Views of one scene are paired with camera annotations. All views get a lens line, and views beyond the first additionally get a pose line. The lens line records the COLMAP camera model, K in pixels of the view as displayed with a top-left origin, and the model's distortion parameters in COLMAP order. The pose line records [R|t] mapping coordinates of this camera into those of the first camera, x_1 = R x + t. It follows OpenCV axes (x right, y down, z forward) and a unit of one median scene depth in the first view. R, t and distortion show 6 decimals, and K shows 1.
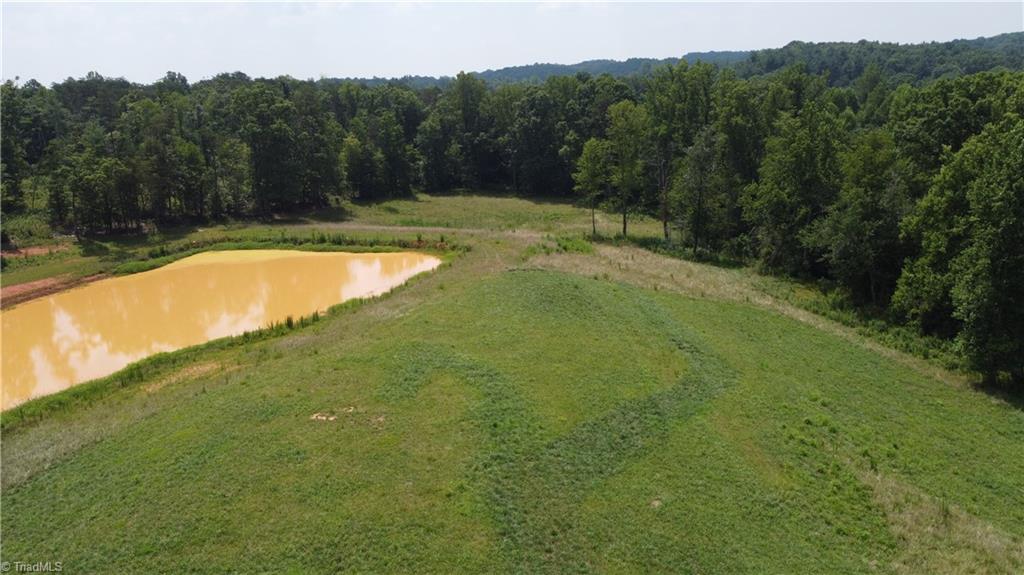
lens RADIAL K [[773.5, 0, 506.4], [0, 773.5, 292.1], [0, 0, 1]] dist [0.006636, -0.008114]
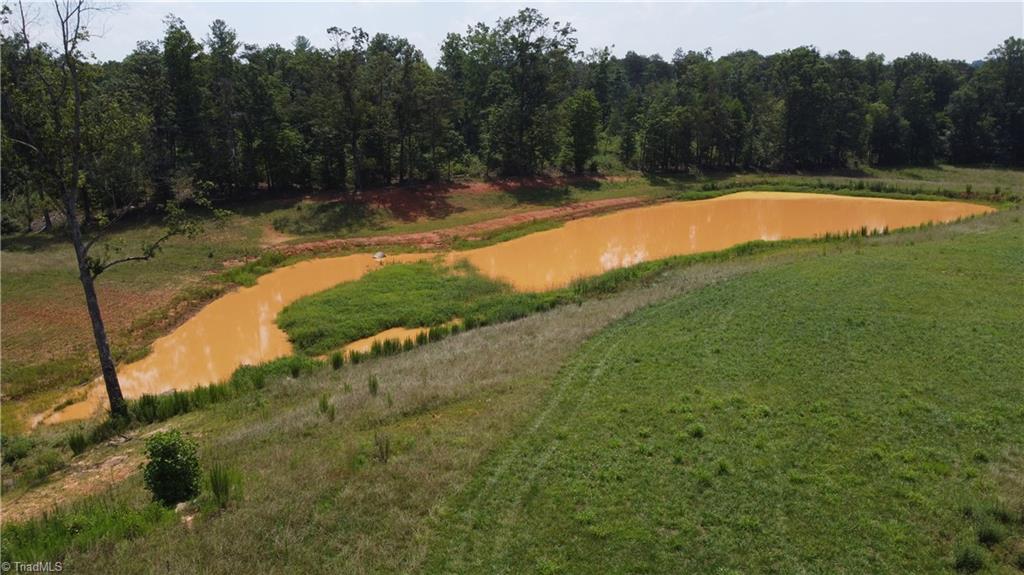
lens RADIAL K [[773.5, 0, 511.0], [0, 773.5, 296.0], [0, 0, 1]] dist [0.006636, -0.008114]
pose [[0.848331, 0.136199, -0.511648, -0.079499], [-0.131409, 0.990273, 0.045727, 0.093051], [0.512899, 0.028443, 0.857978, -0.146591]]
